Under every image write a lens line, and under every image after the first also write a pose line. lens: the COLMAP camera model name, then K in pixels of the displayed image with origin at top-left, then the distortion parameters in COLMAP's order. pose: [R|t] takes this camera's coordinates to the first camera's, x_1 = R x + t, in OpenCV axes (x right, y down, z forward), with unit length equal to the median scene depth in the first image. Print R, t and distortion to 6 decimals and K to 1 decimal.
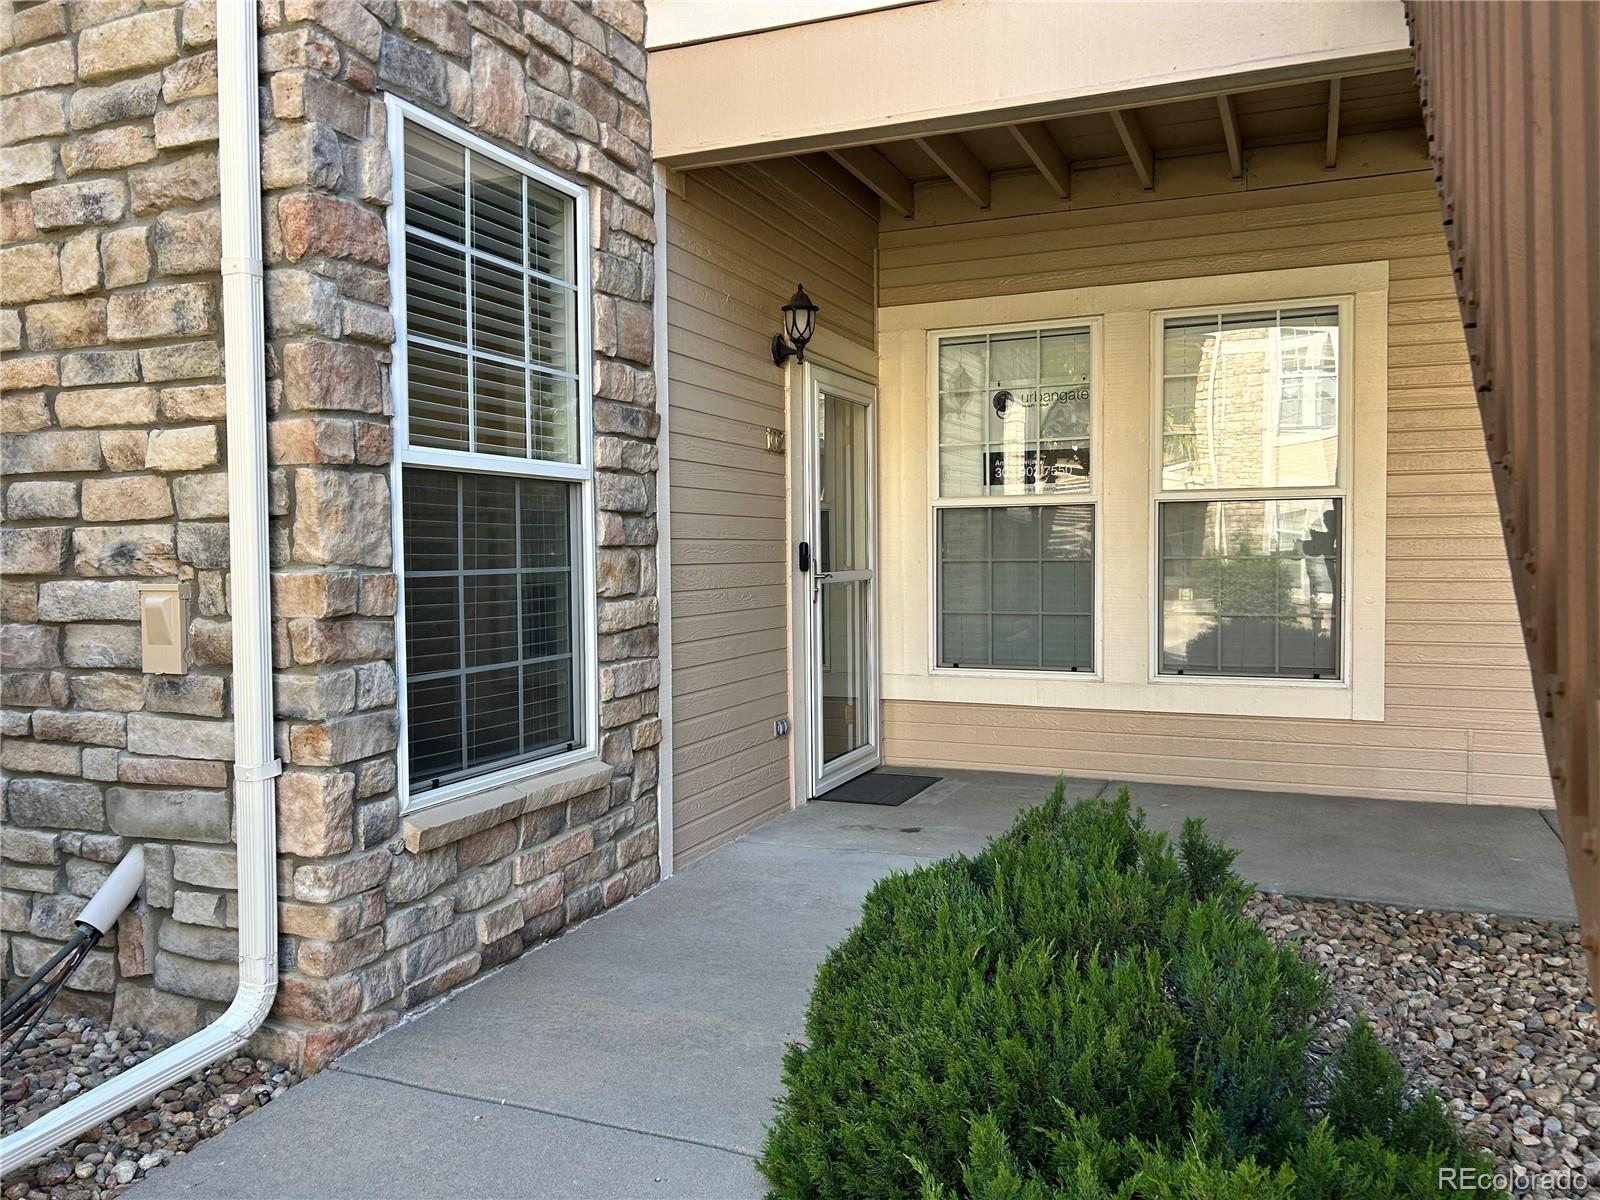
lens RADIAL K [[1205.7, 0, 800.0], [0, 1205.7, 600.0], [0, 0, 1]] dist [0.052548, -0.057926]
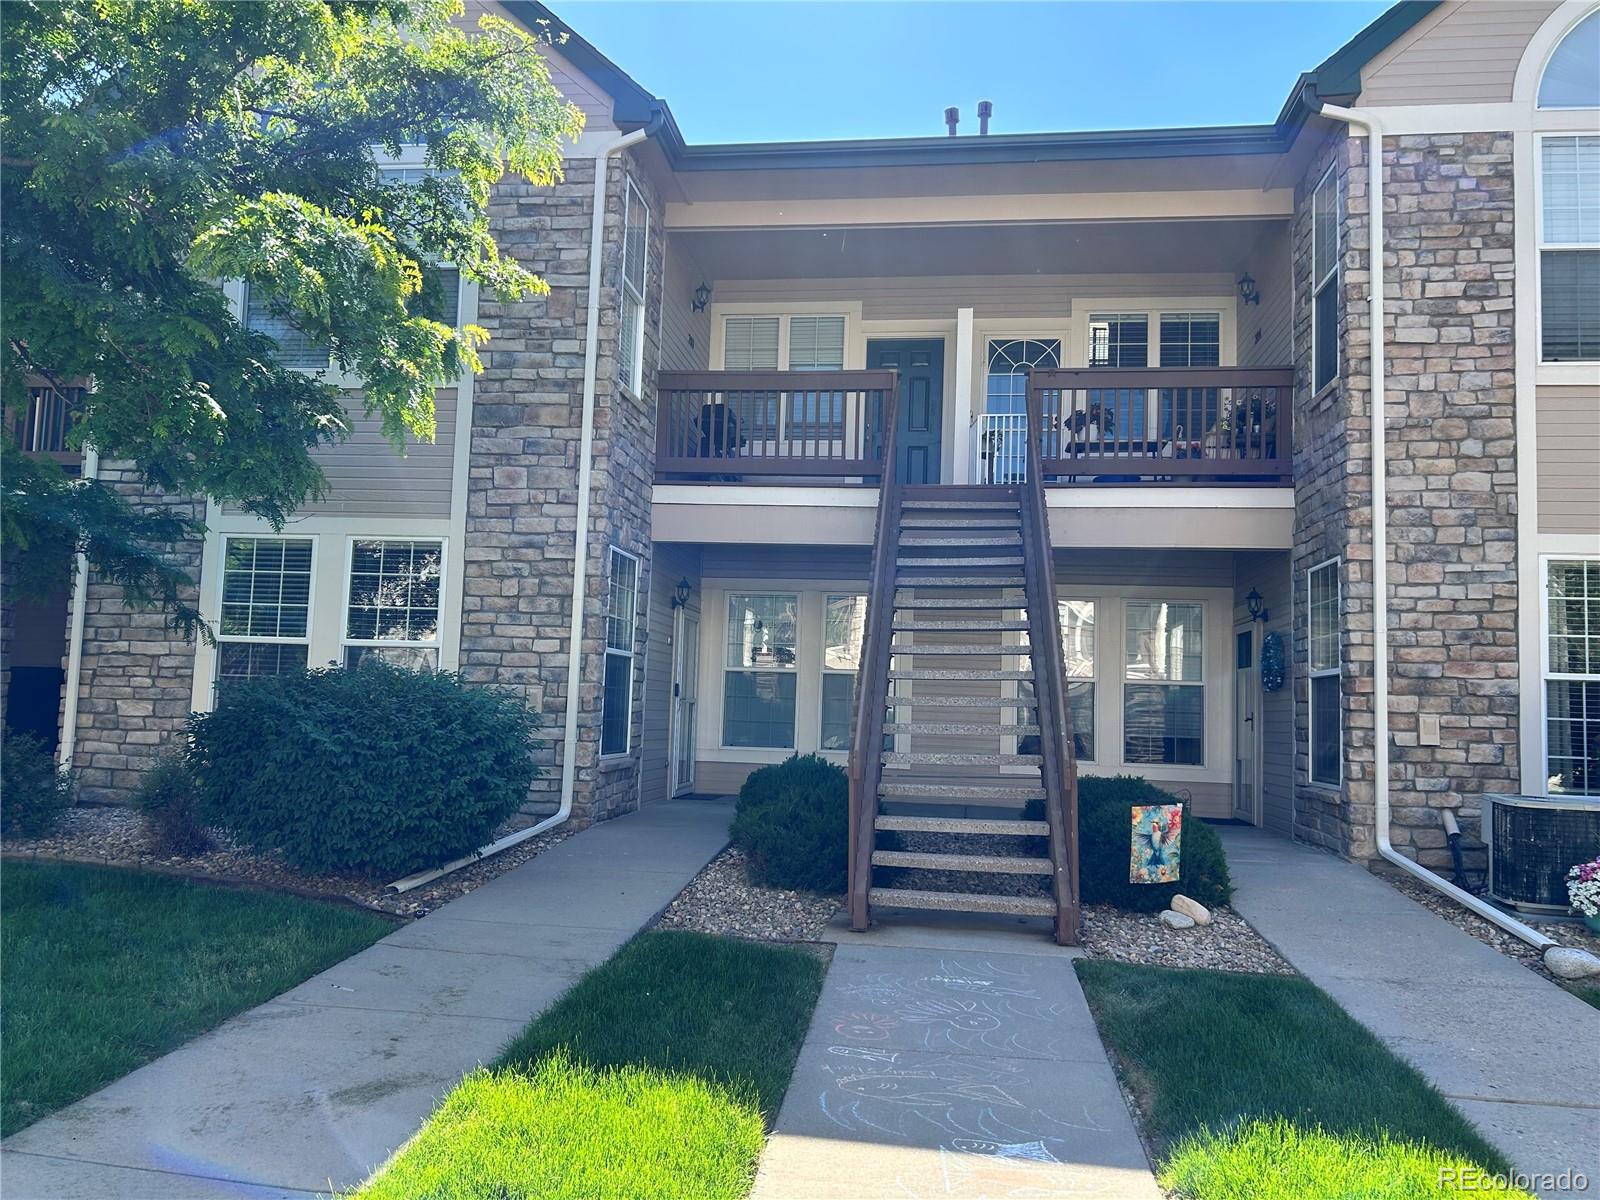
lens RADIAL K [[1205.7, 0, 800.0], [0, 1205.7, 600.0], [0, 0, 1]] dist [0.052548, -0.057926]
pose [[0.962491, 0.064159, 0.263617, -0.676260], [-0.029508, 0.990628, -0.133363, 0.163532], [-0.269703, 0.120582, 0.955364, -2.239657]]
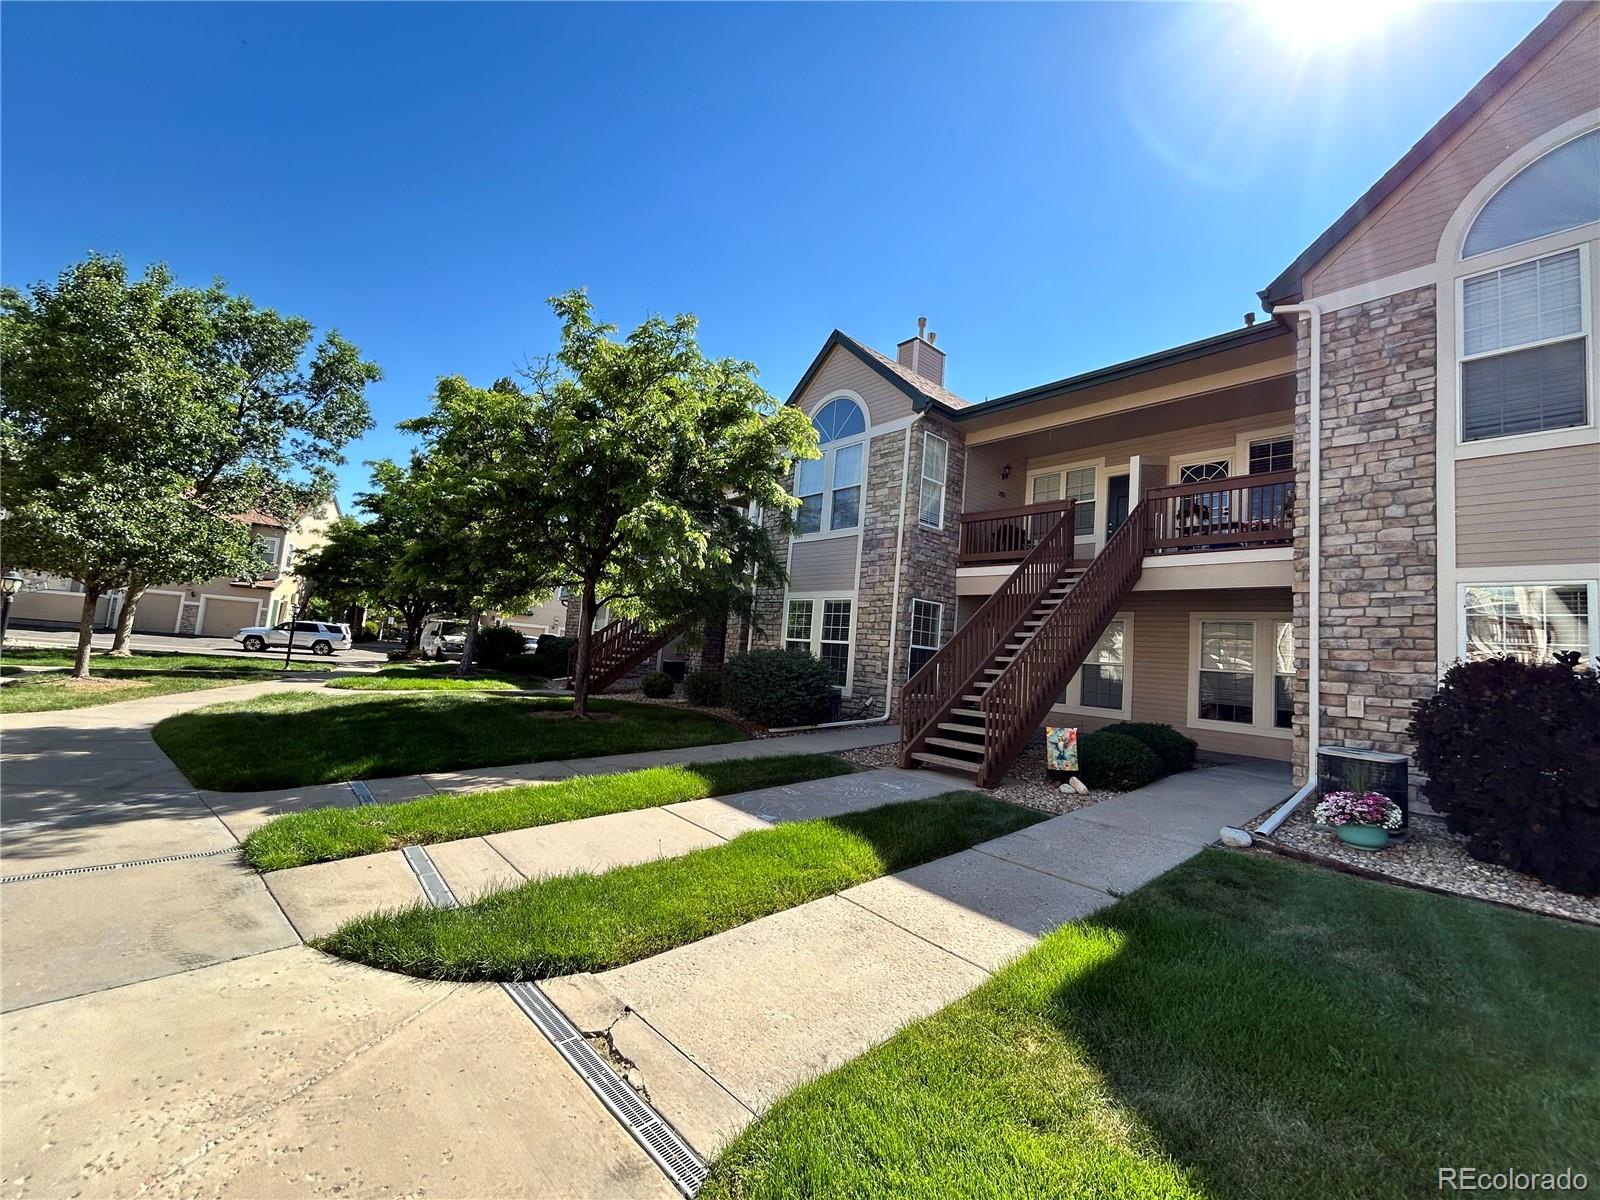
lens RADIAL K [[649.3, 0, 795.5], [0, 649.3, 593.7], [0, 0, 1]] dist [-0.000344, 0.000016]
pose [[0.895029, 0.035997, -0.444553, 0.754060], [-0.105775, 0.985433, -0.133166, 0.159139], [0.433283, 0.166210, 0.885799, -2.737834]]
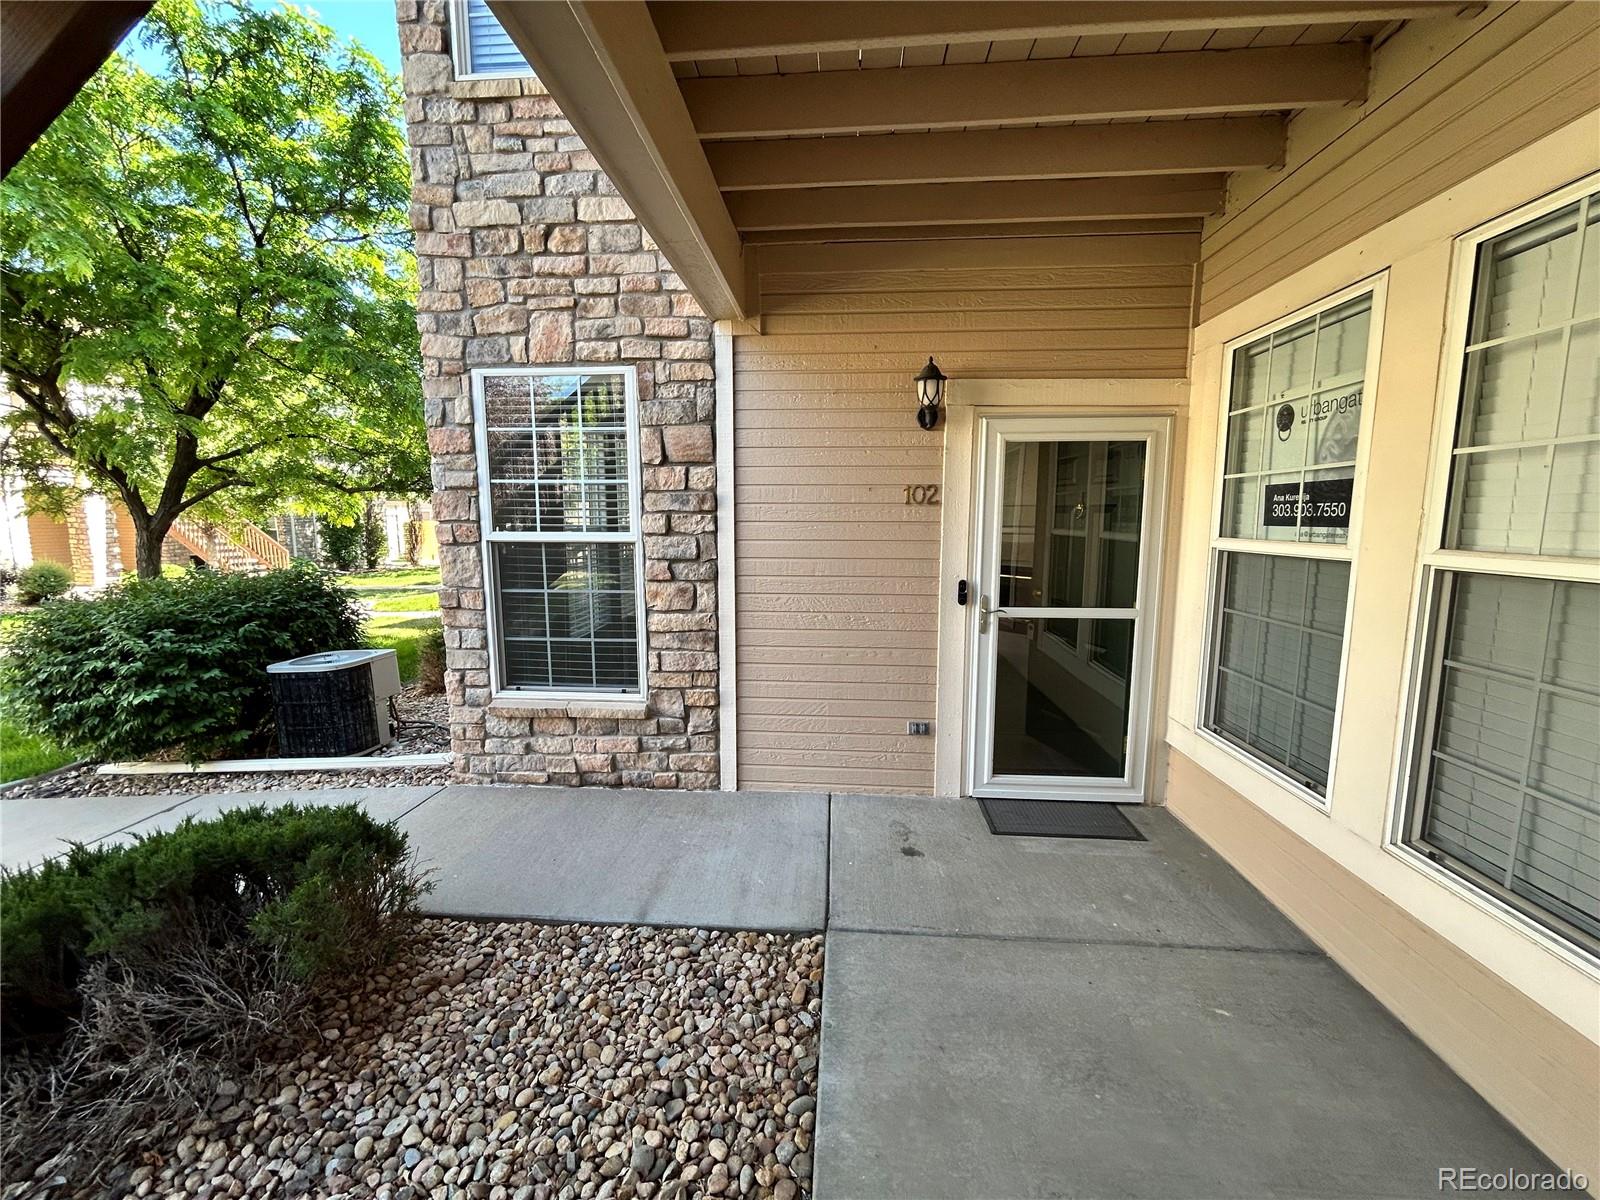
lens RADIAL K [[657.8, 0, 797.0], [0, 657.8, 602.2], [0, 0, 1]] dist [0.000080, 0.000041]
pose [[0.313769, 0.136050, -0.939702, 0.947960], [-0.042914, 0.990702, 0.129105, -0.174981], [0.948529, -0.000183, 0.316690, 1.126214]]
